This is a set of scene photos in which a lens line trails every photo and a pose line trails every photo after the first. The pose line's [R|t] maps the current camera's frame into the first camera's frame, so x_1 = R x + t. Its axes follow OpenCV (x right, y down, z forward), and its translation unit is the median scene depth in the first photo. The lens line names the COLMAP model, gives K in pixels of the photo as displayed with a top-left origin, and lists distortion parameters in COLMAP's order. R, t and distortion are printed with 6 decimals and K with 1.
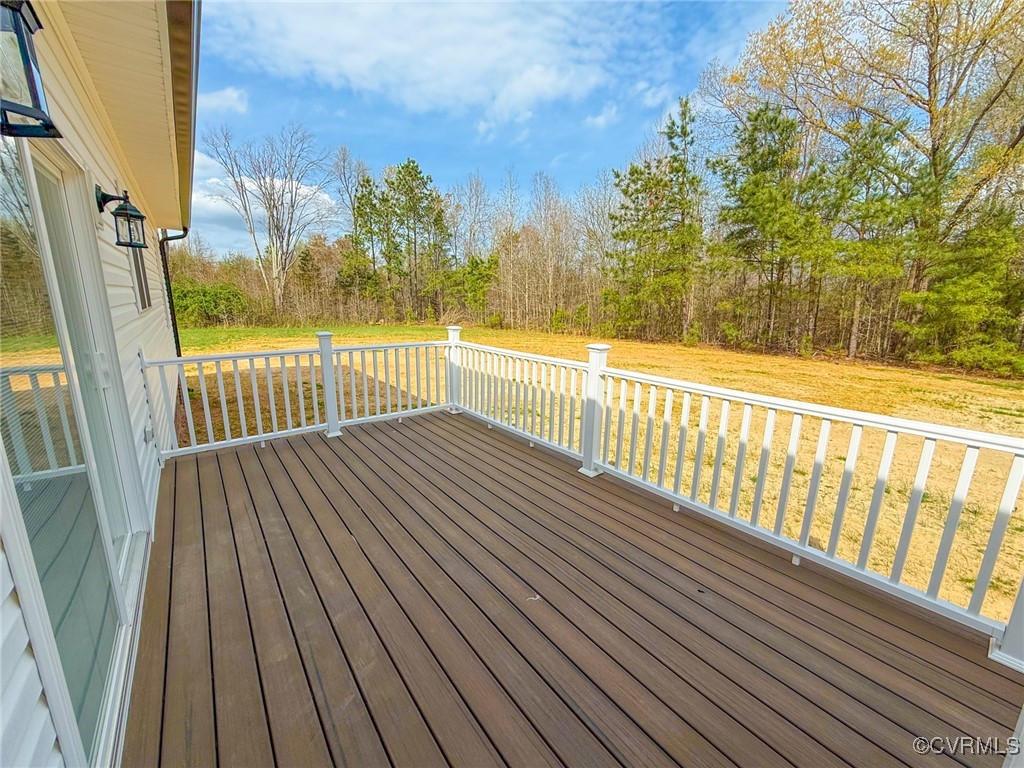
lens RADIAL K [[410.4, 0, 509.5], [0, 410.4, 383.4], [0, 0, 1]] dist [0.000713, -0.000189]
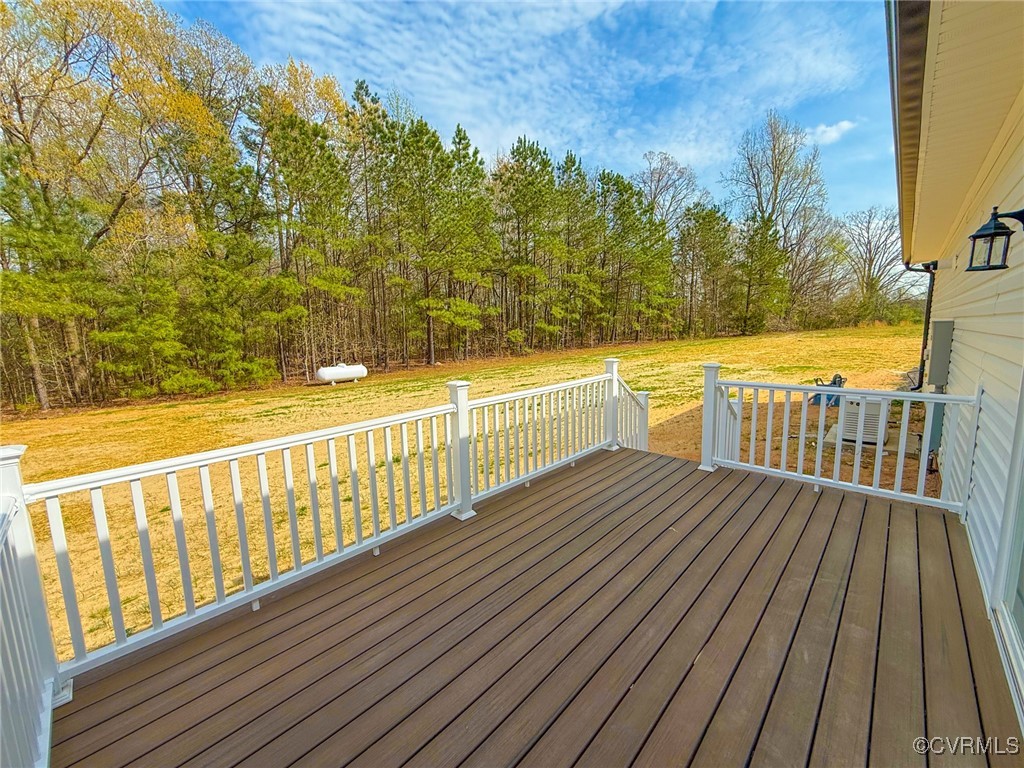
lens RADIAL K [[410.4, 0, 509.5], [0, 410.4, 383.4], [0, 0, 1]] dist [0.000713, -0.000189]
pose [[-0.156074, -0.137931, 0.978068, -0.759835], [0.228856, 0.958207, 0.171649, -0.230899], [-0.960867, 0.250627, -0.117985, 1.000983]]
